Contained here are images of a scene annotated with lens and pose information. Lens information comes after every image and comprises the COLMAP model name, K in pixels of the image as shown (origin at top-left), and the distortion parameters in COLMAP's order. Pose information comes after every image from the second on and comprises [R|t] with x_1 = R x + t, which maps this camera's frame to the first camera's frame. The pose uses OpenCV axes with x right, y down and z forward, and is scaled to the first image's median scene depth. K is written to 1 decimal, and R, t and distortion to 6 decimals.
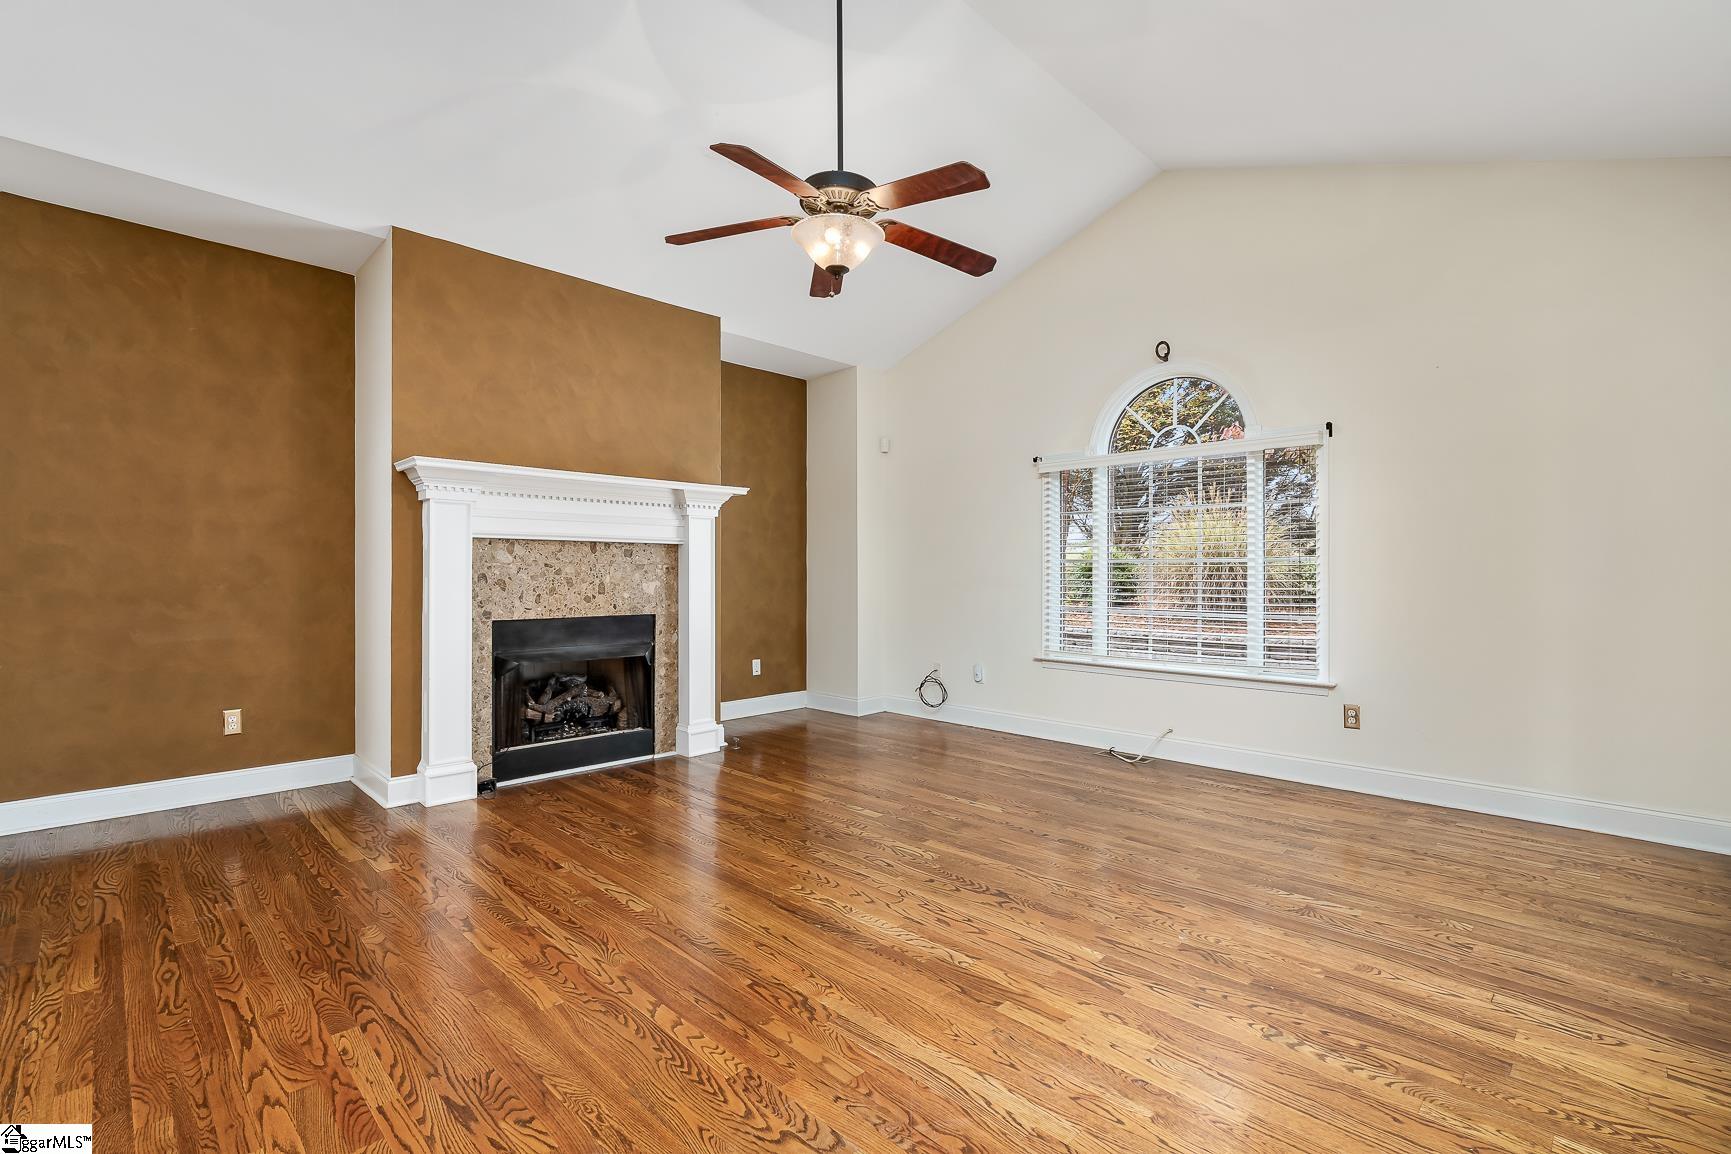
lens RADIAL K [[779.6, 0, 863.6], [0, 779.6, 580.7], [0, 0, 1]] dist [-0.013332, 0.004106]
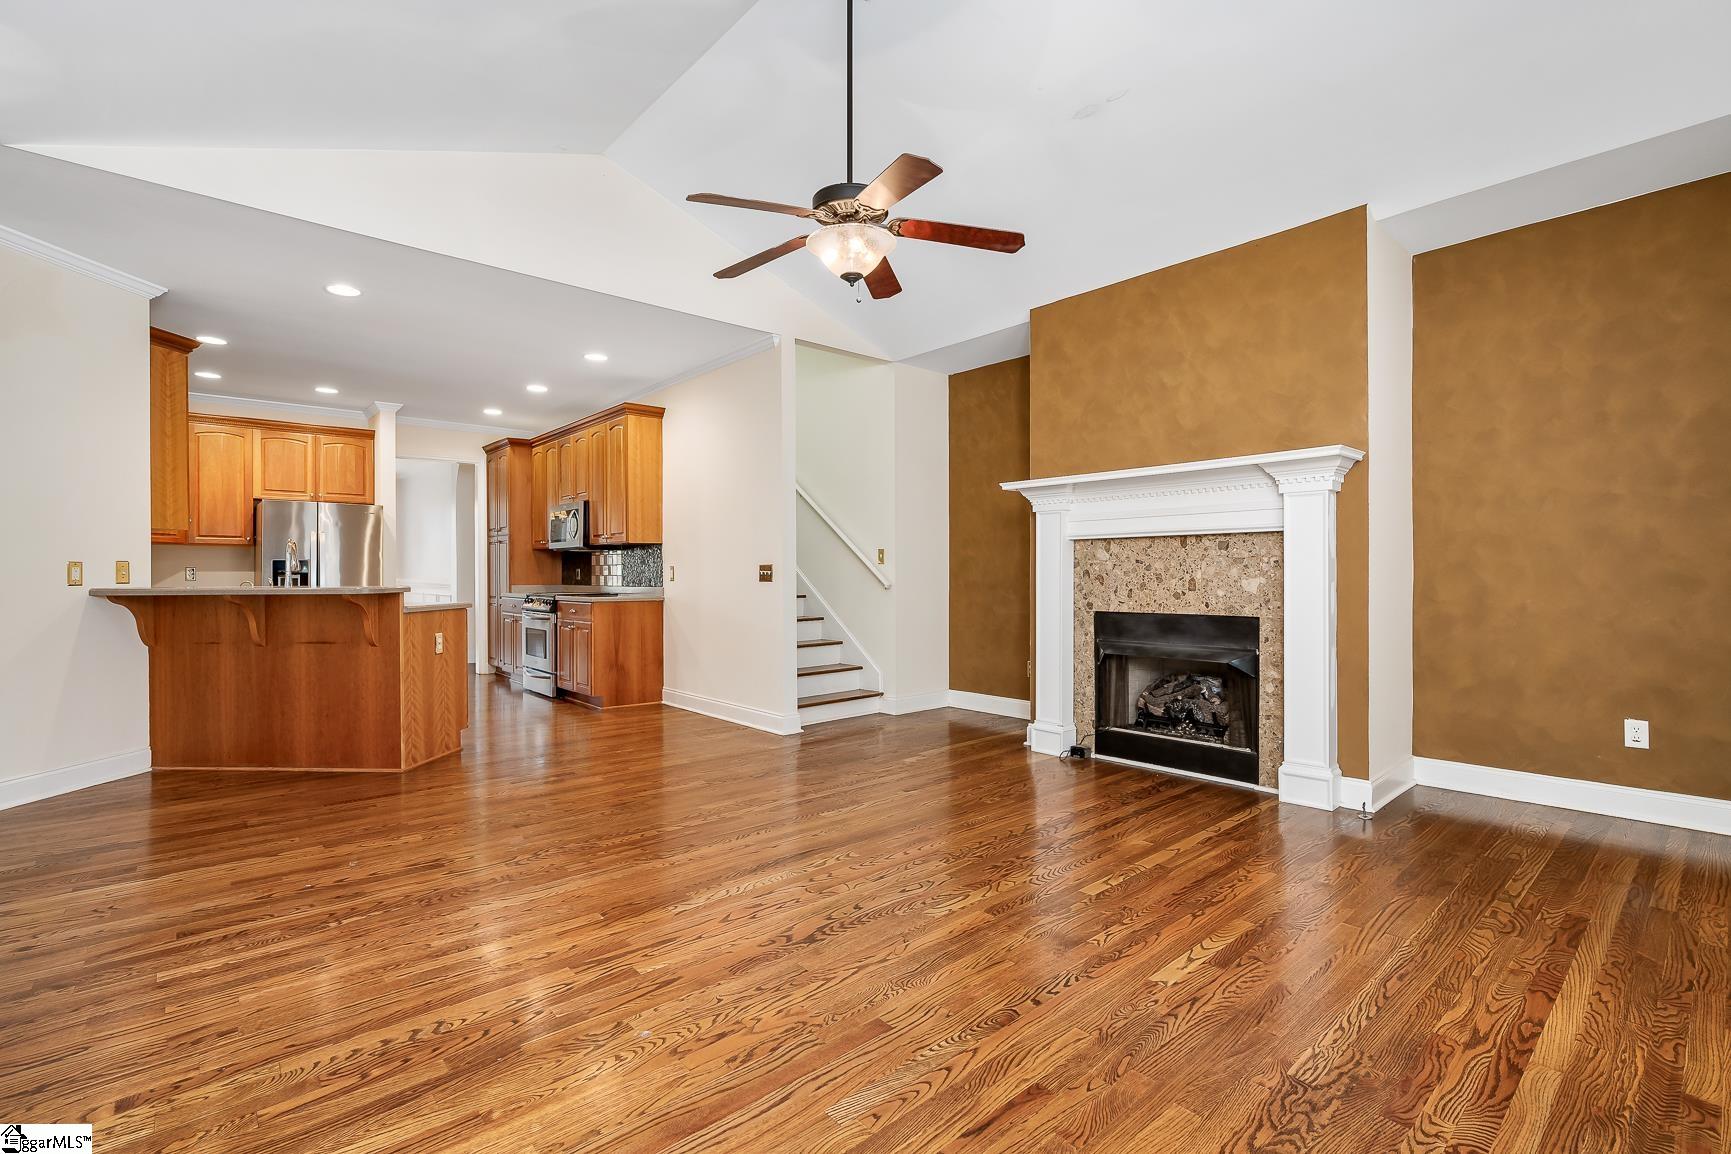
lens RADIAL K [[779.6, 0, 867.0], [0, 779.6, 573.7], [0, 0, 1]] dist [-0.013332, 0.004106]
pose [[-0.071453, -0.002566, -0.997441, 0.664543], [-0.003795, 0.999990, -0.002301, 0.000509], [0.997437, 0.003620, -0.071462, 0.723995]]
